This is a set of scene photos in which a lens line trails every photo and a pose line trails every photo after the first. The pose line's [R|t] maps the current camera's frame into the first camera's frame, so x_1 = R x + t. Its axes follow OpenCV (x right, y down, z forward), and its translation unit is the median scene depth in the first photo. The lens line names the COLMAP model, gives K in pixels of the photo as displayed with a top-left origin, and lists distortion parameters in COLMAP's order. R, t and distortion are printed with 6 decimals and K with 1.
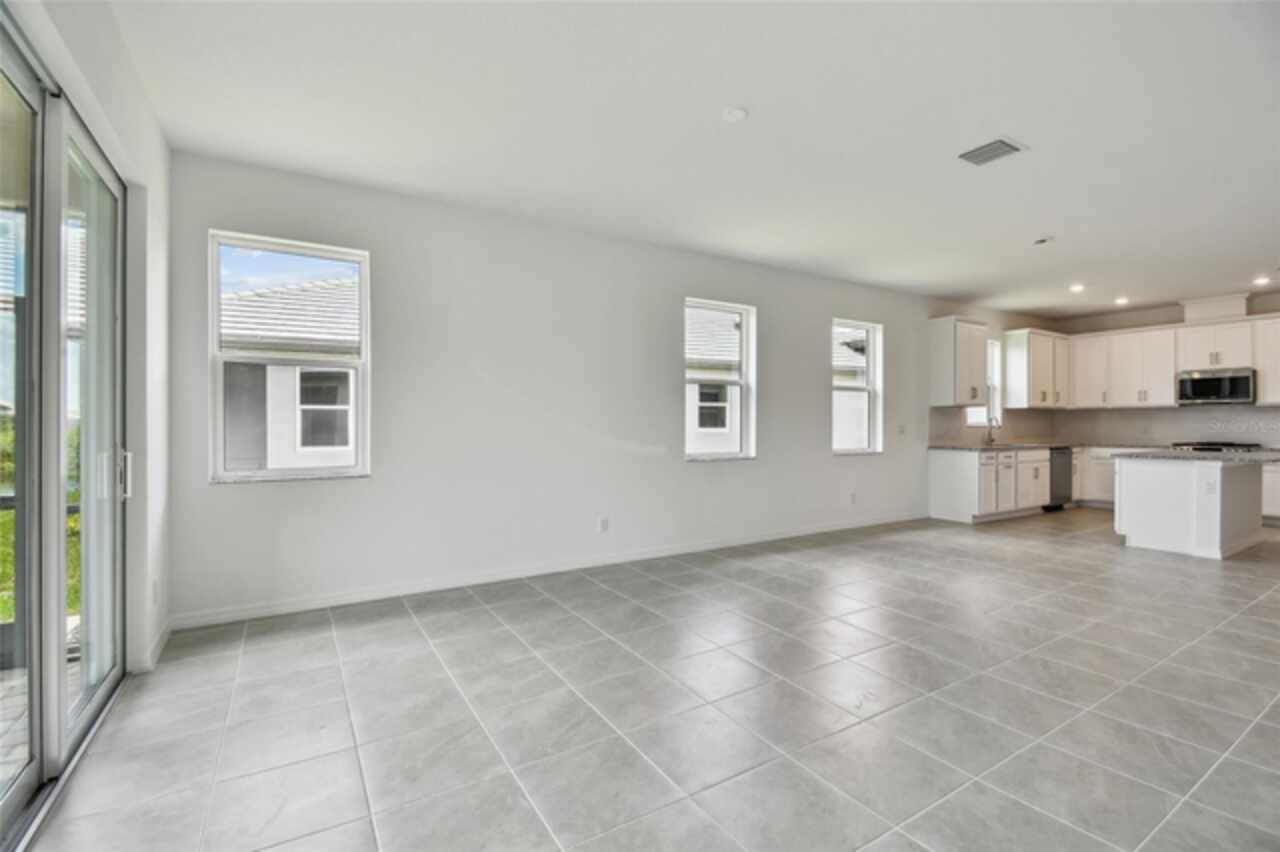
lens RADIAL K [[568.0, 0, 640.0], [0, 568.0, 426.0], [0, 0, 1]] dist [0.000585, -0.000160]
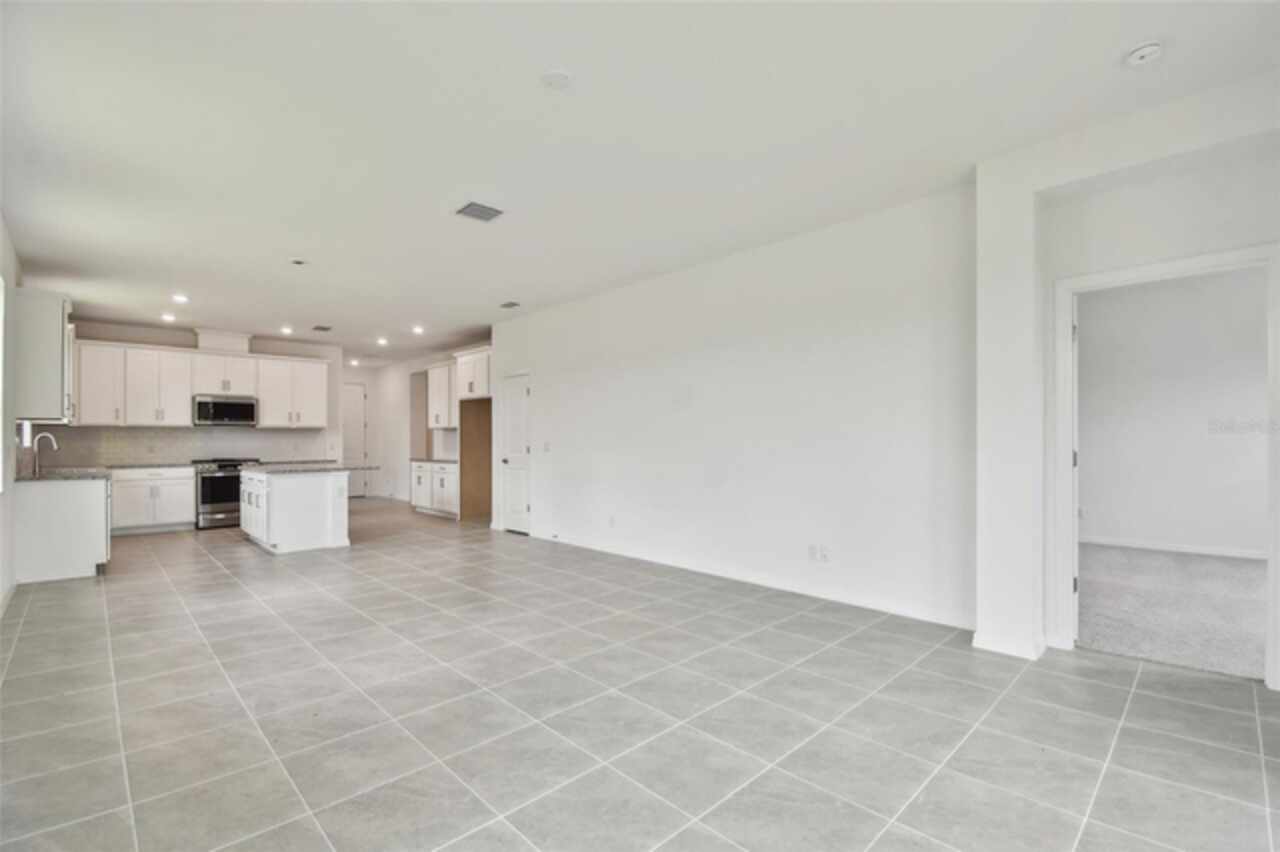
lens RADIAL K [[578.2, 0, 624.6], [0, 578.2, 441.3], [0, 0, 1]] dist [-0.004100, -0.000604]
pose [[-0.210848, -0.002057, 0.977517, -0.298473], [0.009288, 0.999948, 0.004107, -0.003680], [-0.977475, 0.009945, -0.210818, 0.461848]]
